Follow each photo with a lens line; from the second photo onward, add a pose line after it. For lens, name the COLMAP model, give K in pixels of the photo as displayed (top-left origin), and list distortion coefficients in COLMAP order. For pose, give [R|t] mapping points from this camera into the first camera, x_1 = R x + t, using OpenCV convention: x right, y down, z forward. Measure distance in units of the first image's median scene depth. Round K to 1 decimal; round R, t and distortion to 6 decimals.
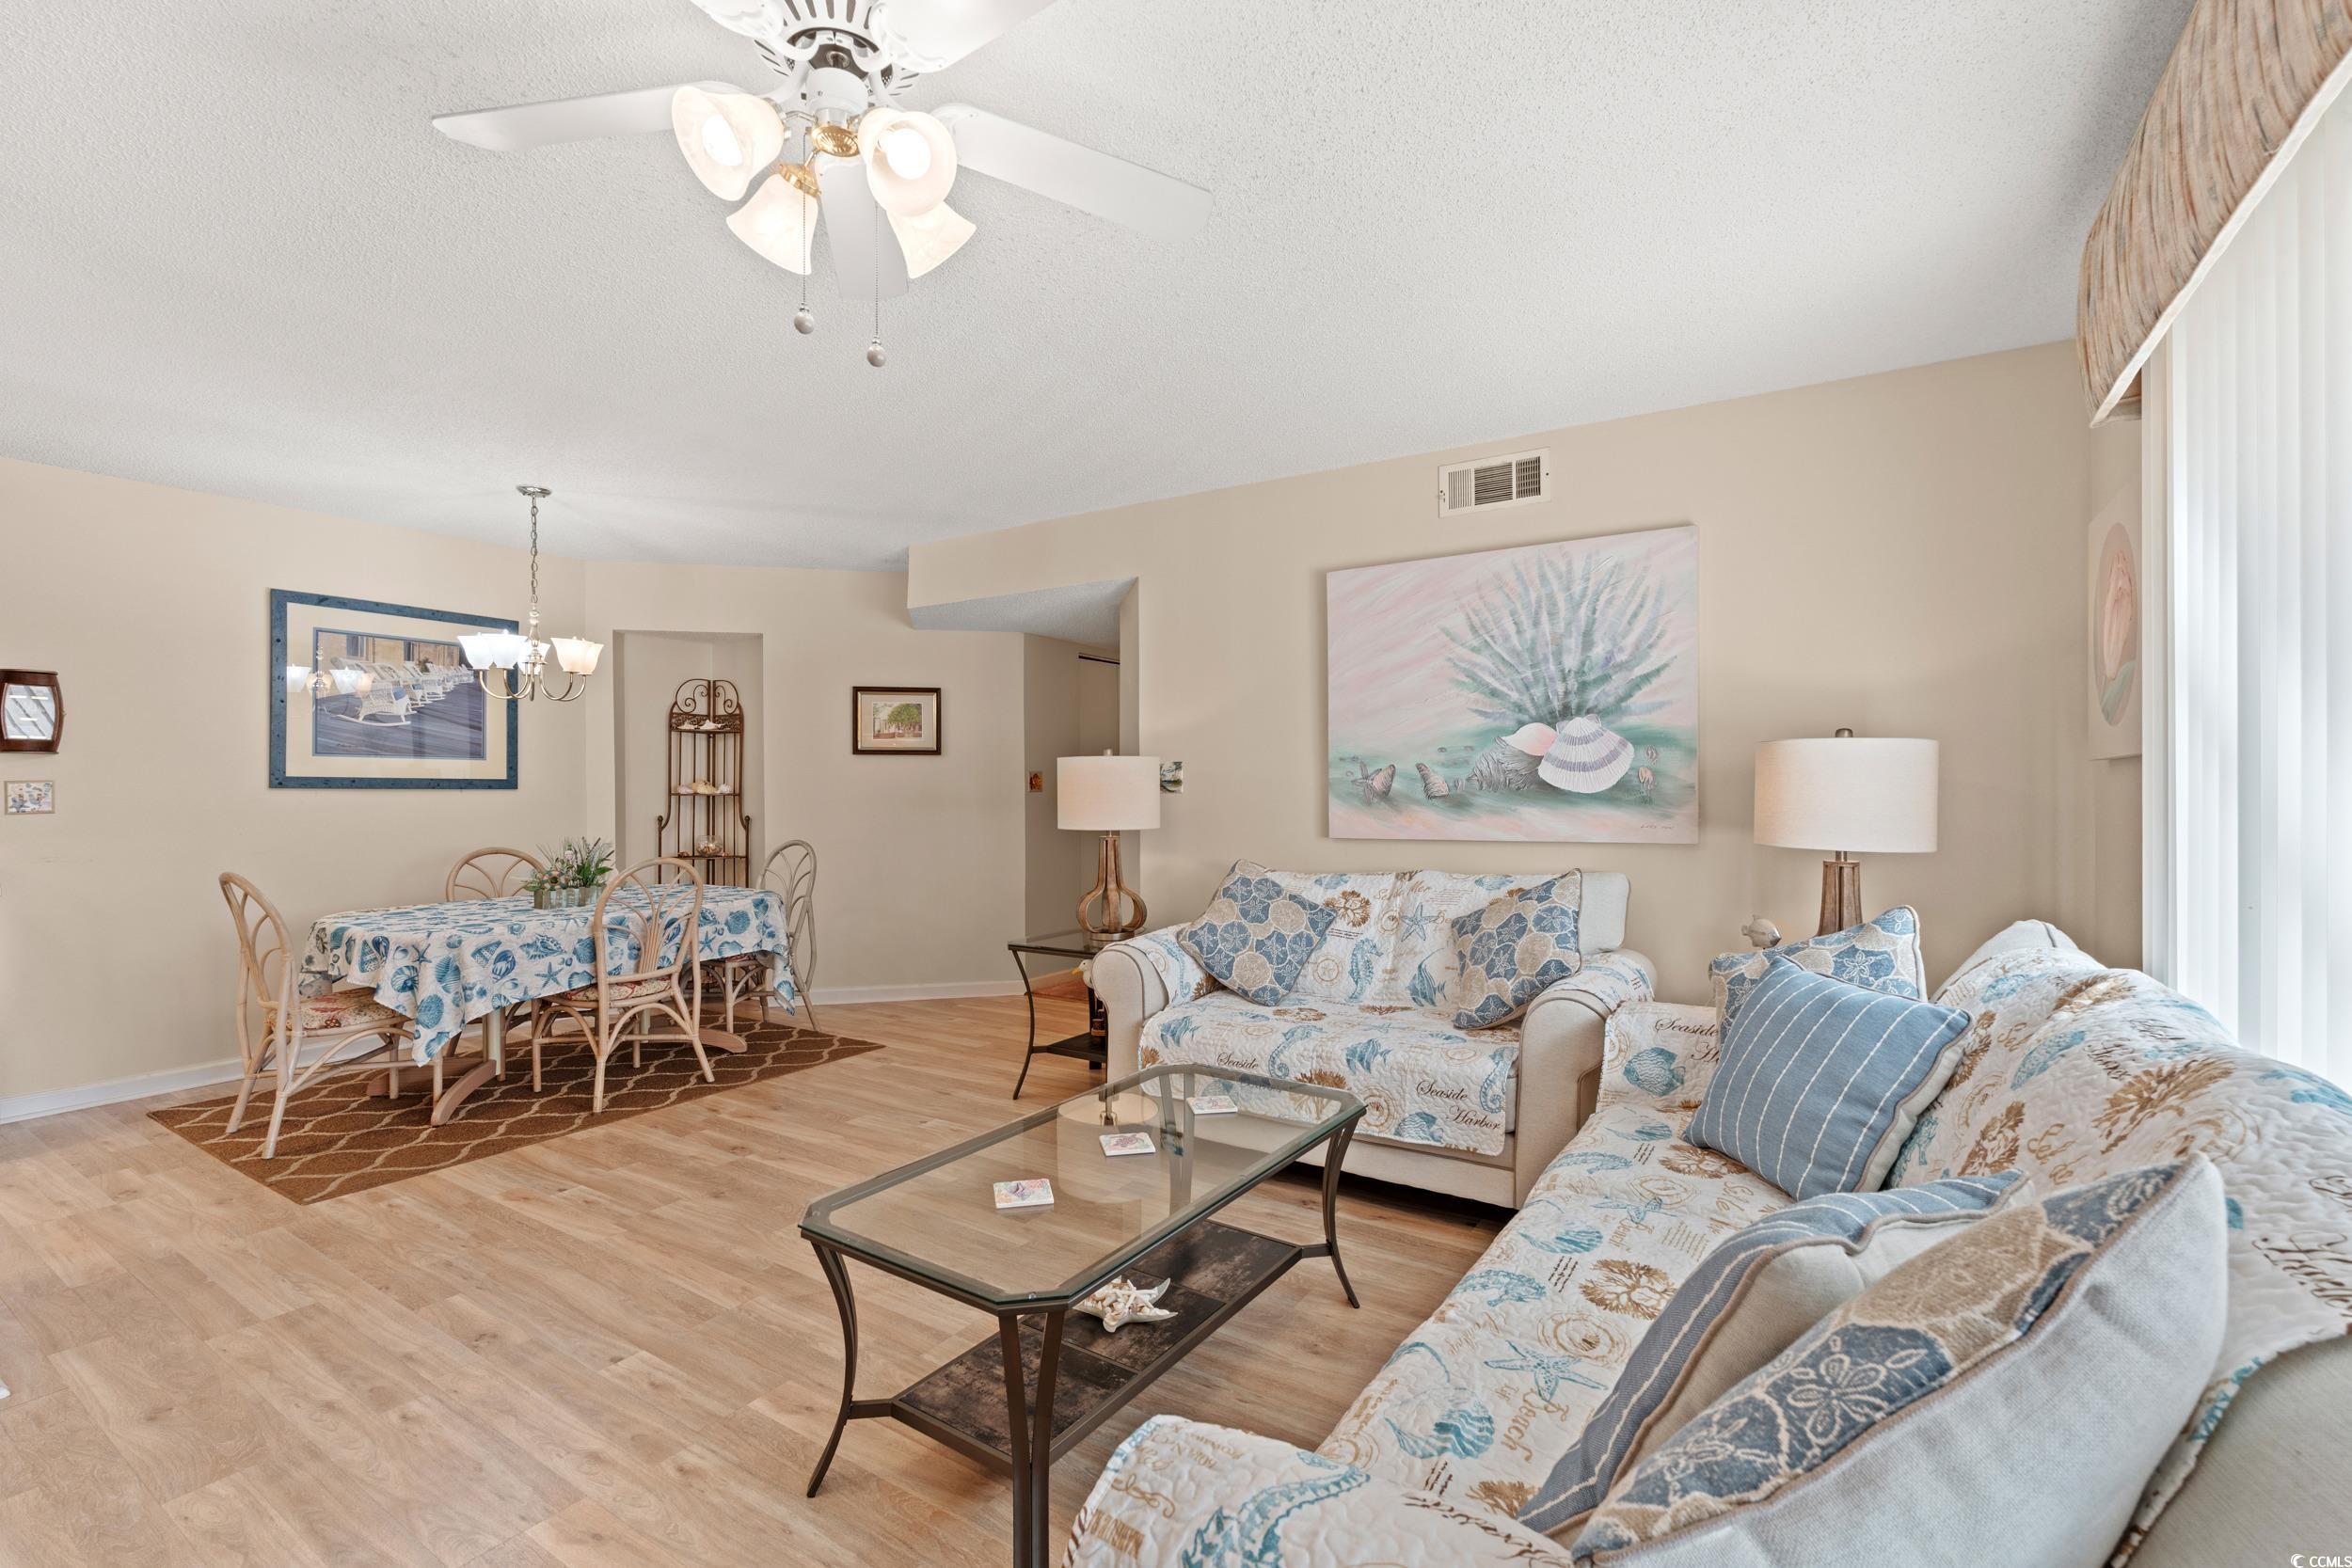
lens RADIAL K [[1042.3, 0, 1186.6], [0, 1042.3, 793.2], [0, 0, 1]] dist [-0.001831, 0.001155]
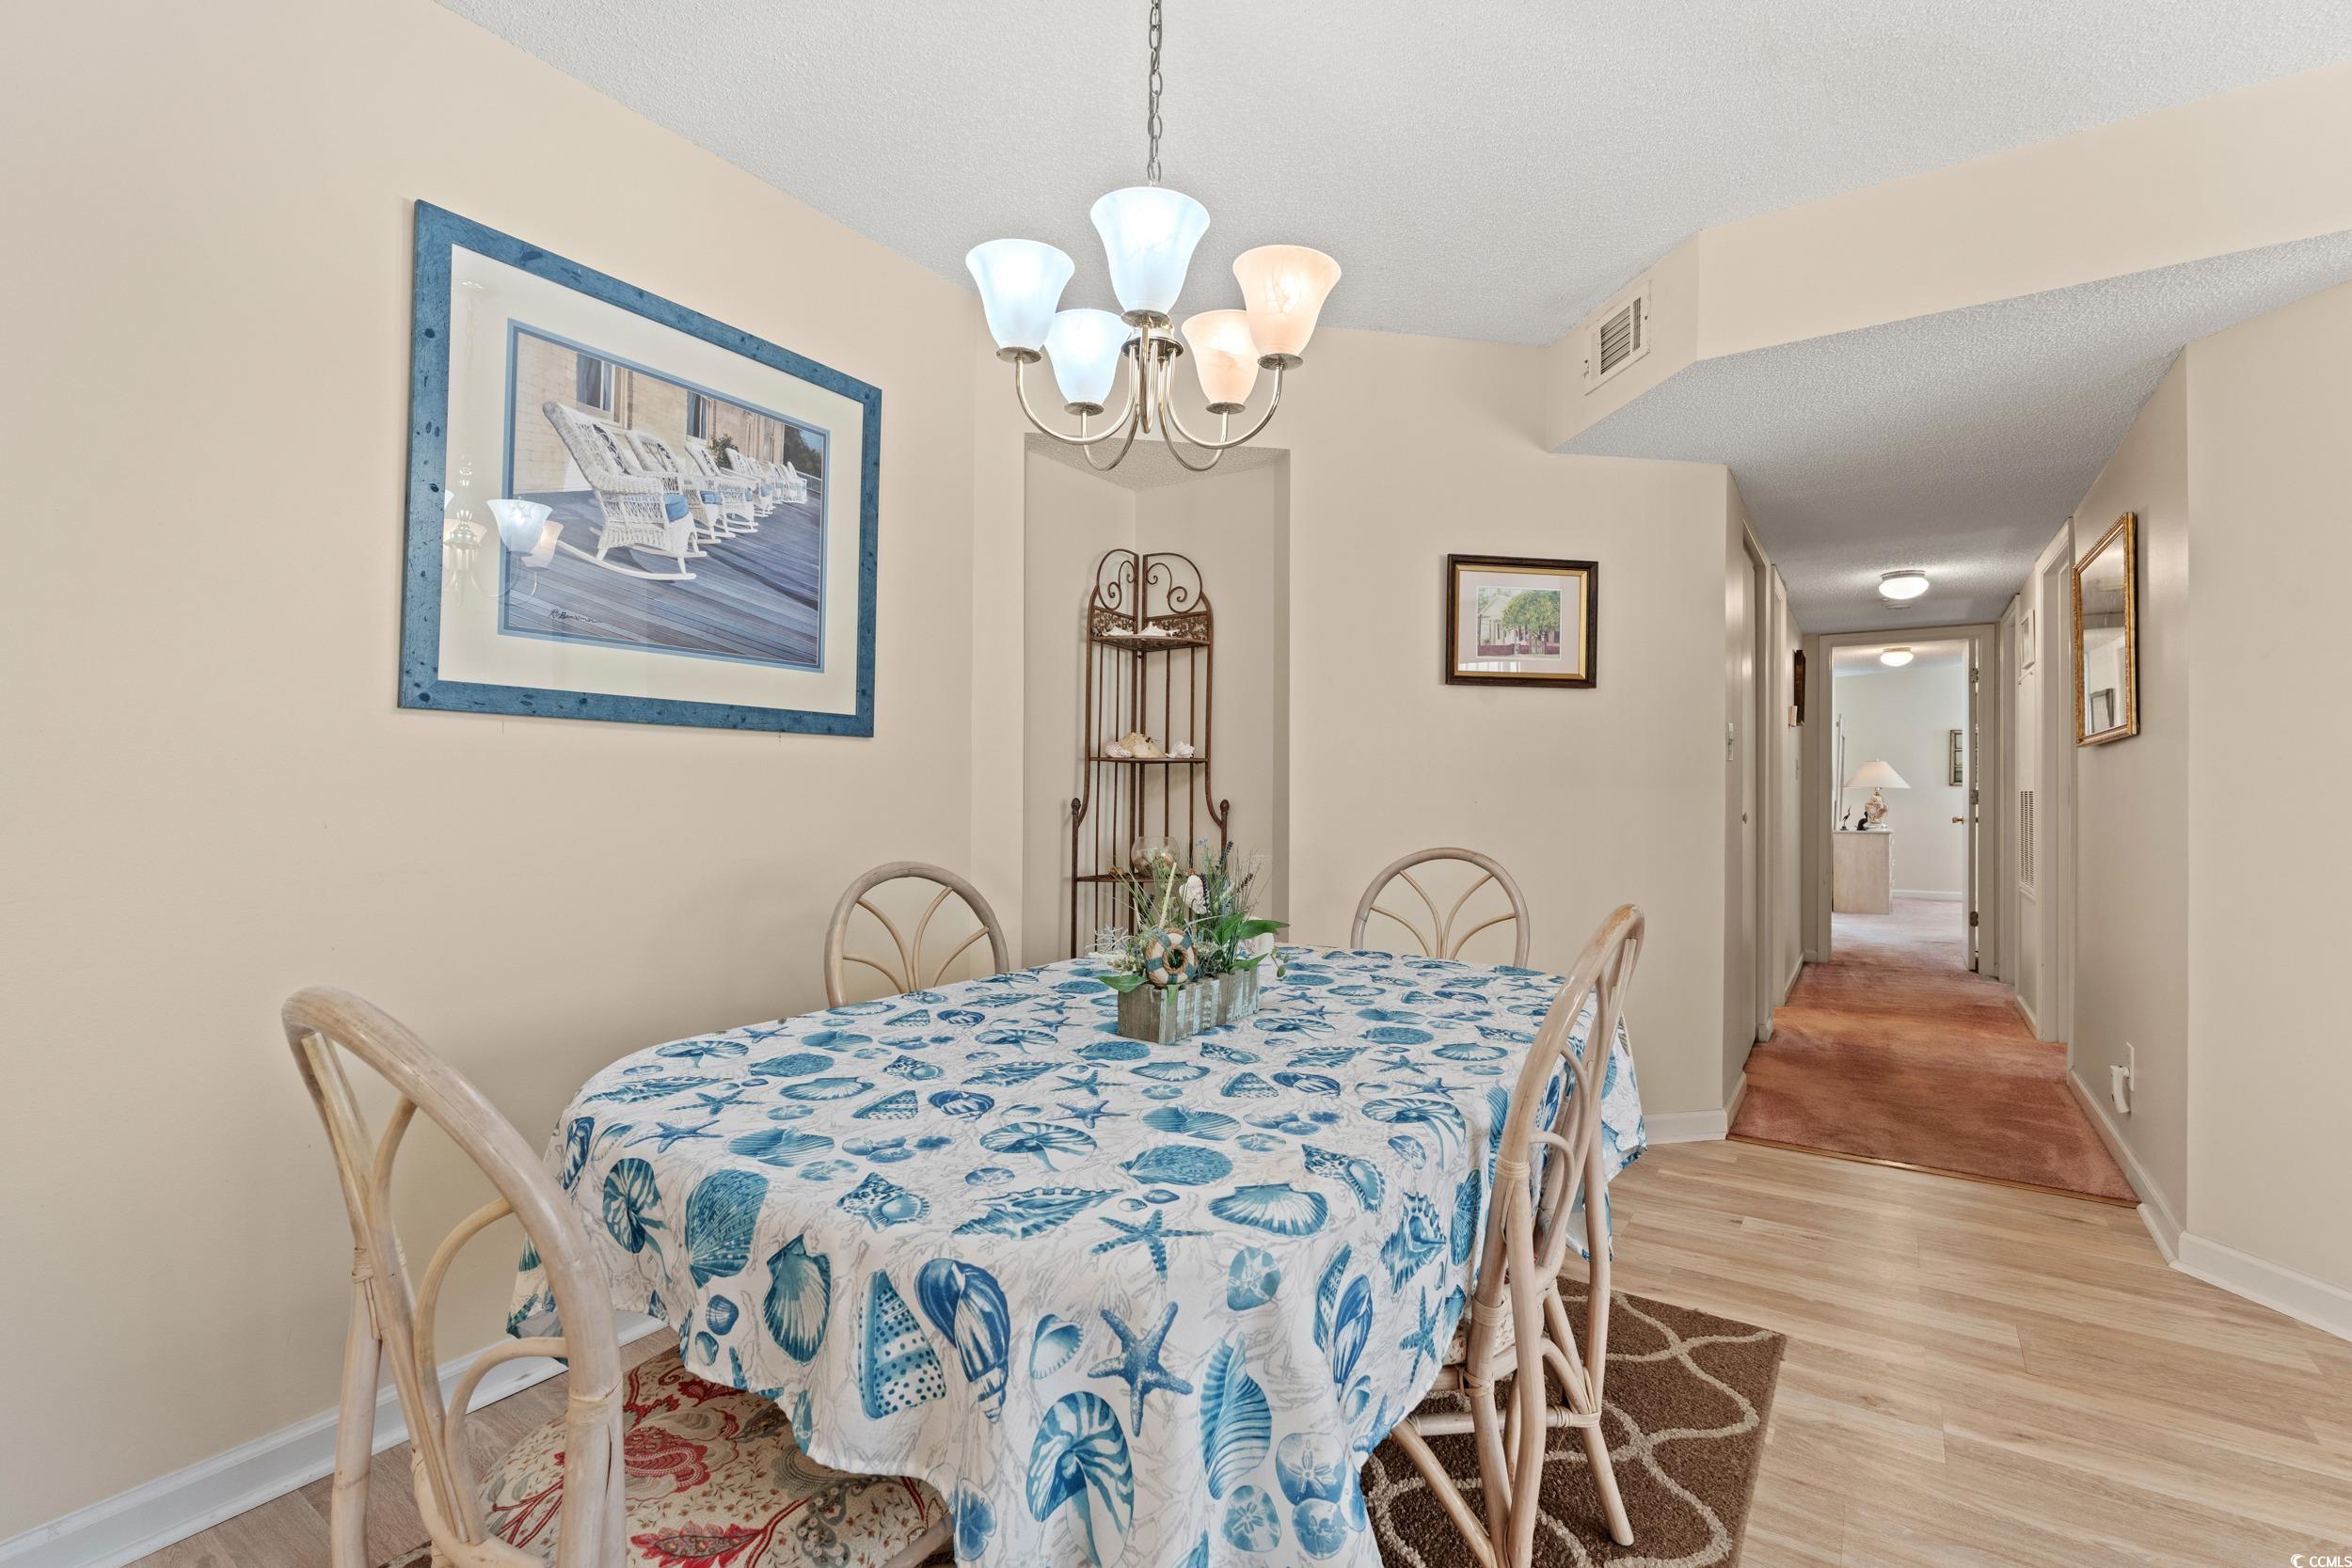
lens RADIAL K [[1042.3, 0, 1176.4], [0, 1042.3, 780.2], [0, 0, 1]] dist [-0.001831, 0.001155]
pose [[0.999567, 0.006564, -0.028673, -0.689331], [-0.007002, 0.999860, -0.015184, 0.031880], [0.028569, 0.015378, 0.999474, 0.736831]]
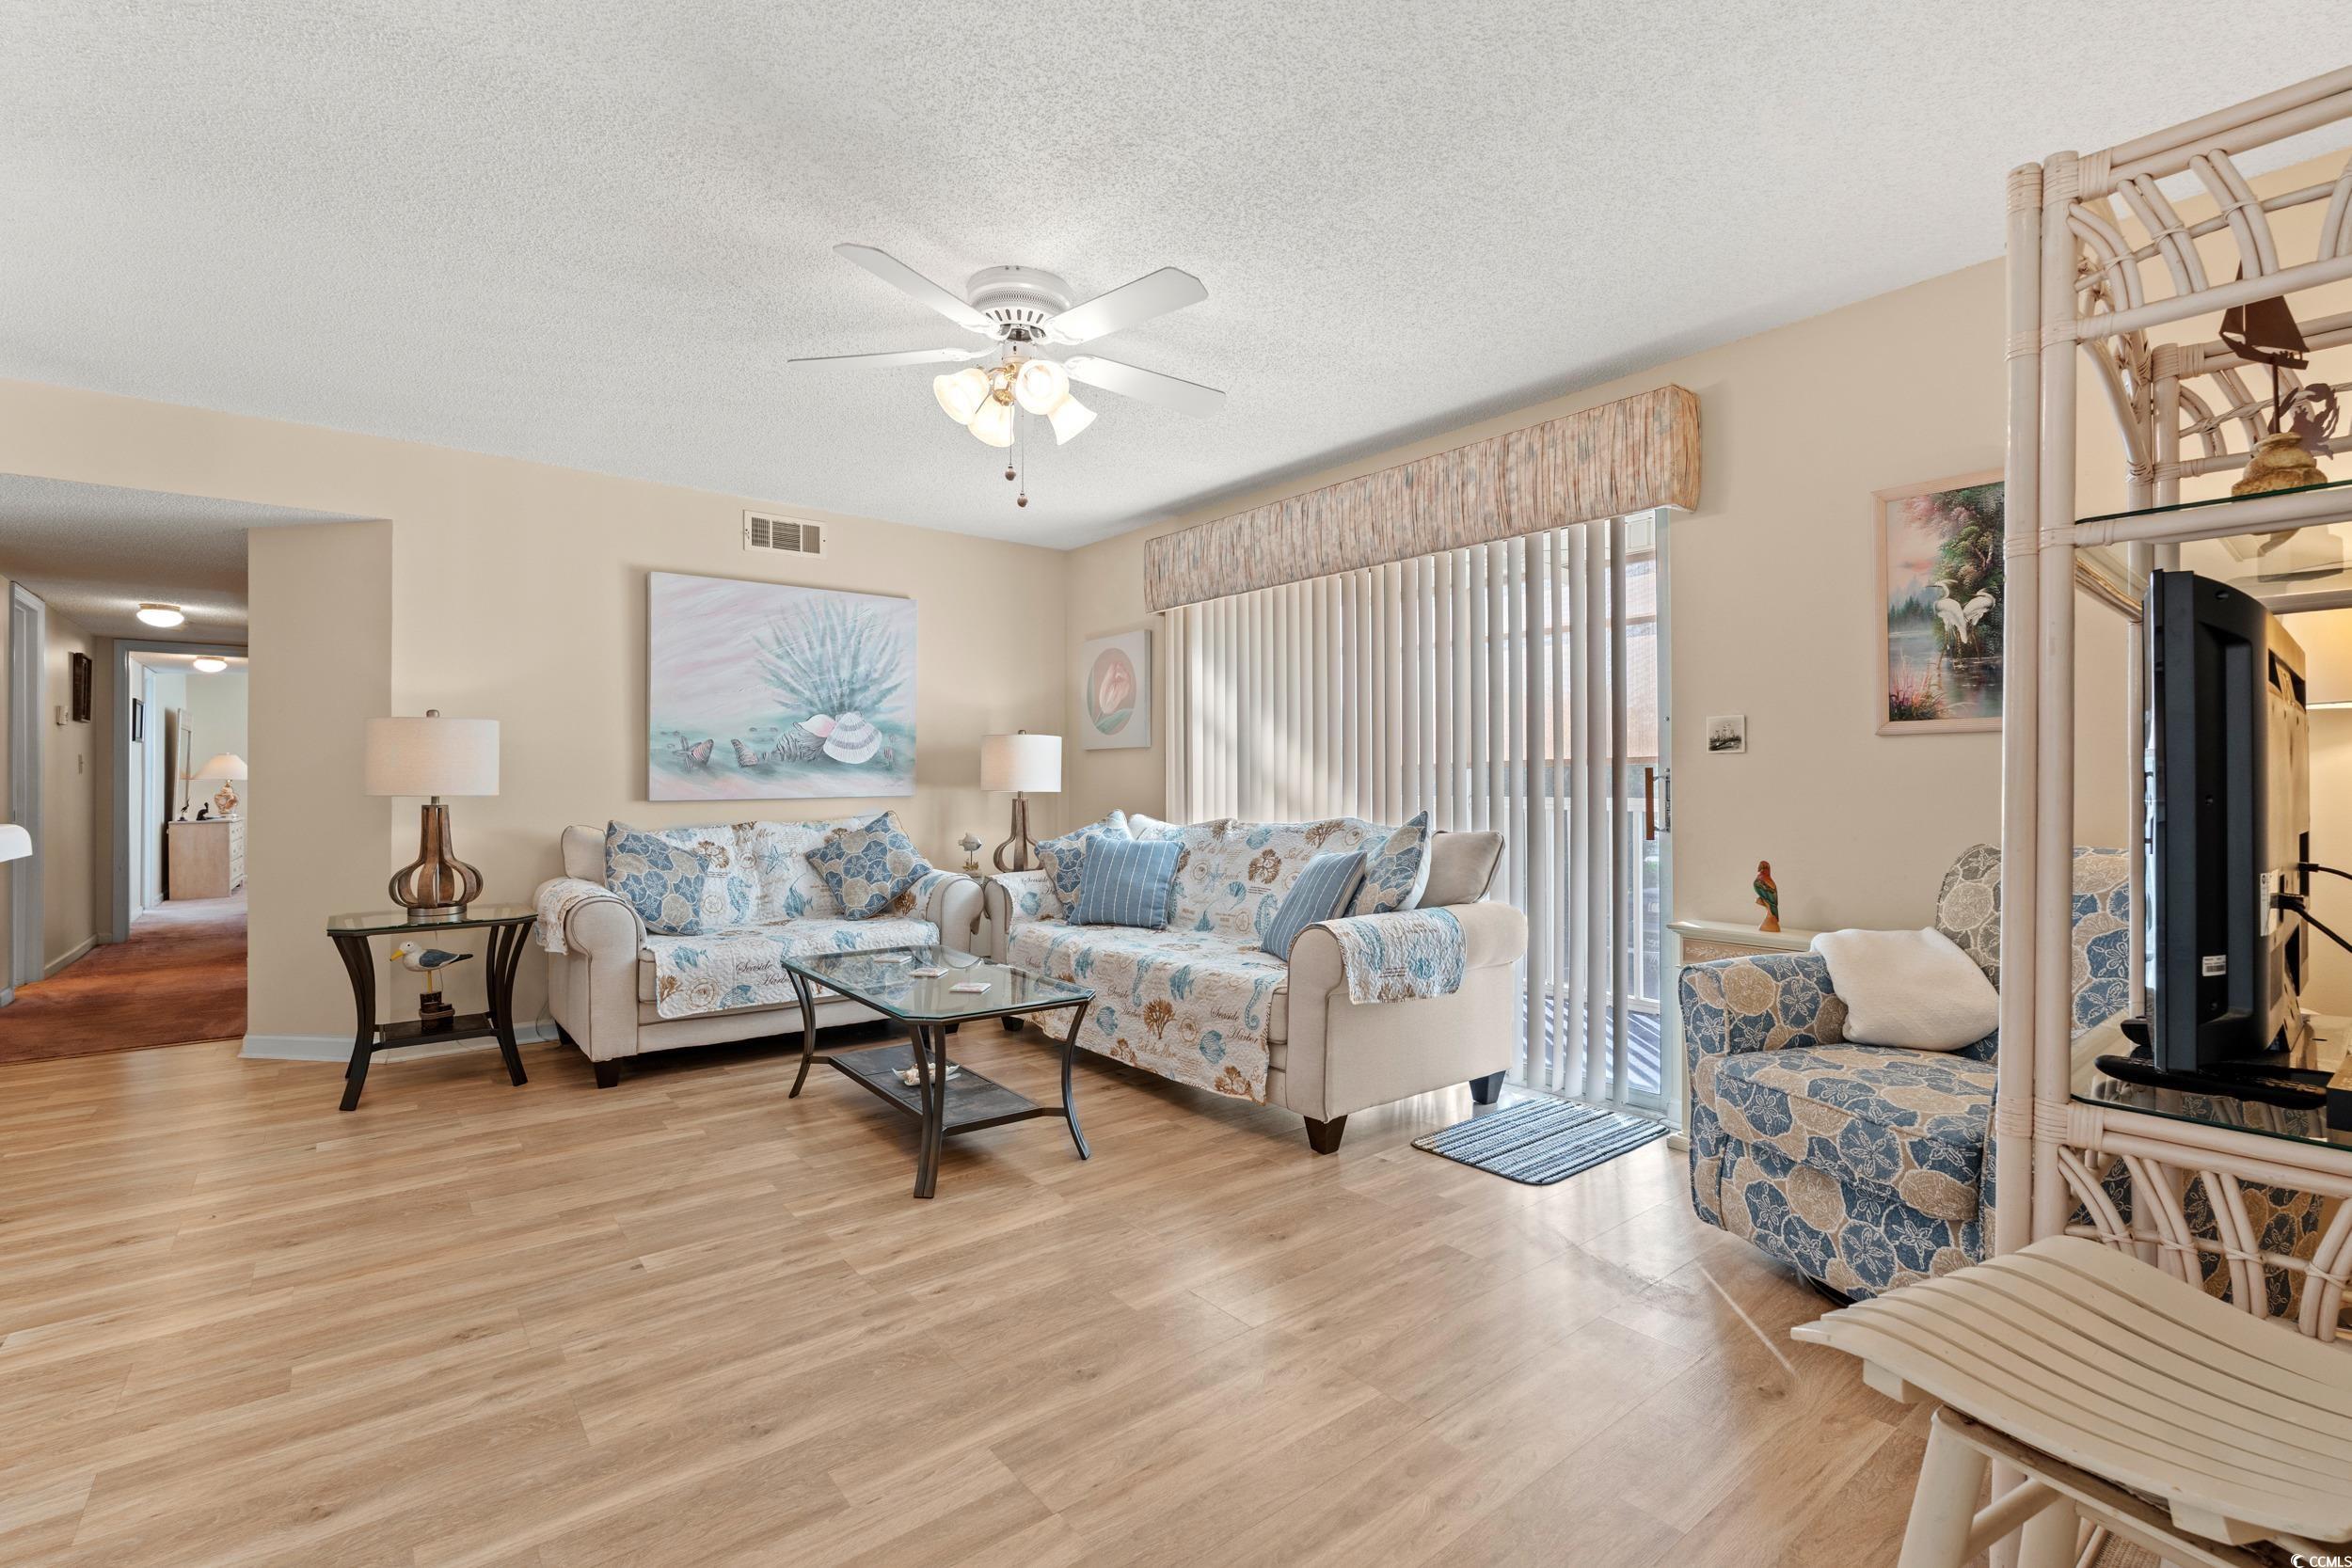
lens RADIAL K [[1042.3, 0, 1185.6], [0, 1042.3, 788.0], [0, 0, 1]] dist [-0.001831, 0.001155]
pose [[0.317670, -0.004915, 0.948189, -0.830857], [0.007559, 0.999968, 0.002651, 0.032429], [-0.948171, 0.006325, 0.317697, 0.074557]]
